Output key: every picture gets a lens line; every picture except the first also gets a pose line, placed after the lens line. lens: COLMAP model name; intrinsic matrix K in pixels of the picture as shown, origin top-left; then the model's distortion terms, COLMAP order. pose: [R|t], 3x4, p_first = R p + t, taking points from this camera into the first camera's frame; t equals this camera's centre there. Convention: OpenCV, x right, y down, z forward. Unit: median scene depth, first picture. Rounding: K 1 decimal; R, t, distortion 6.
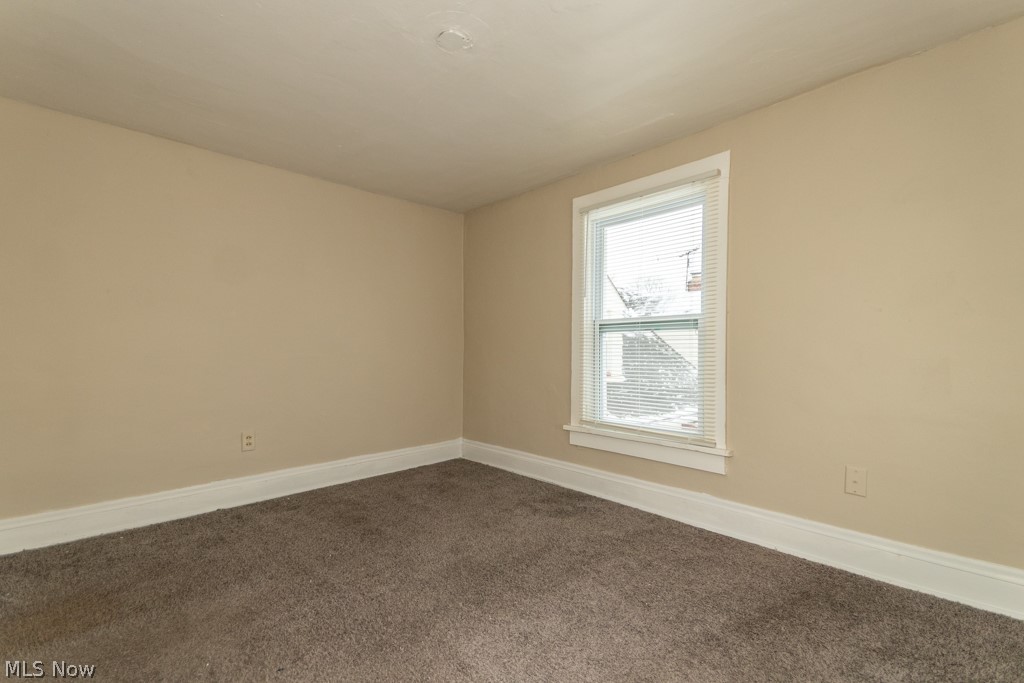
lens RADIAL K [[449.2, 0, 512.0], [0, 449.2, 341.5], [0, 0, 1]] dist [0.000818, -0.000292]
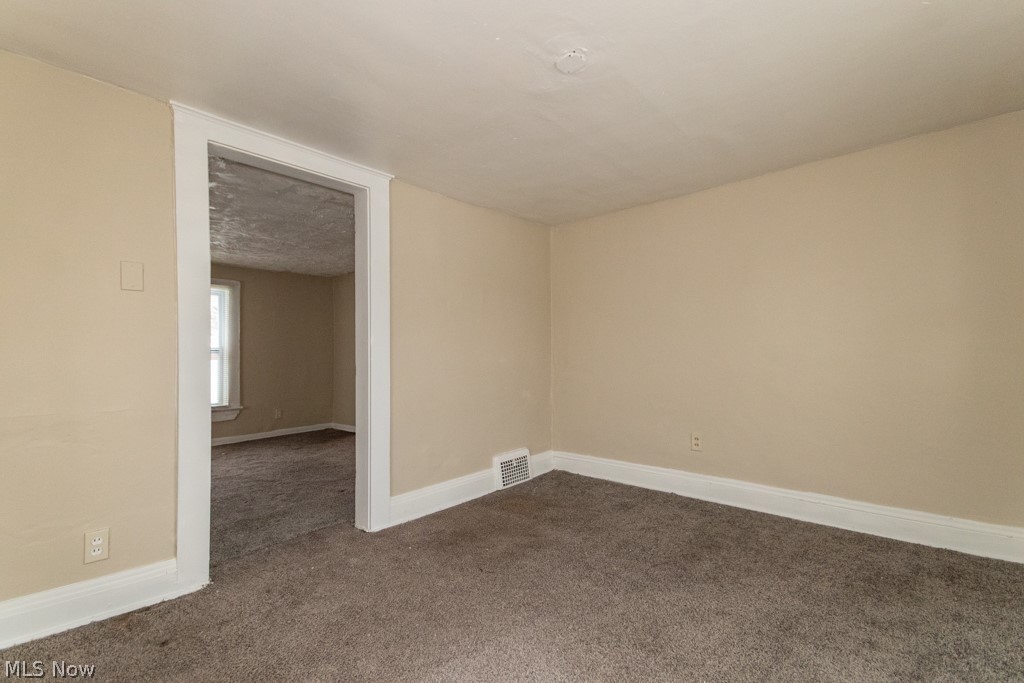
lens RADIAL K [[449.2, 0, 512.0], [0, 449.2, 341.5], [0, 0, 1]] dist [0.000818, -0.000292]
pose [[0.079391, -0.033554, -0.996279, 0.497830], [0.009305, 0.999415, -0.032918, 0.007456], [0.996800, -0.006657, 0.079657, 0.474778]]
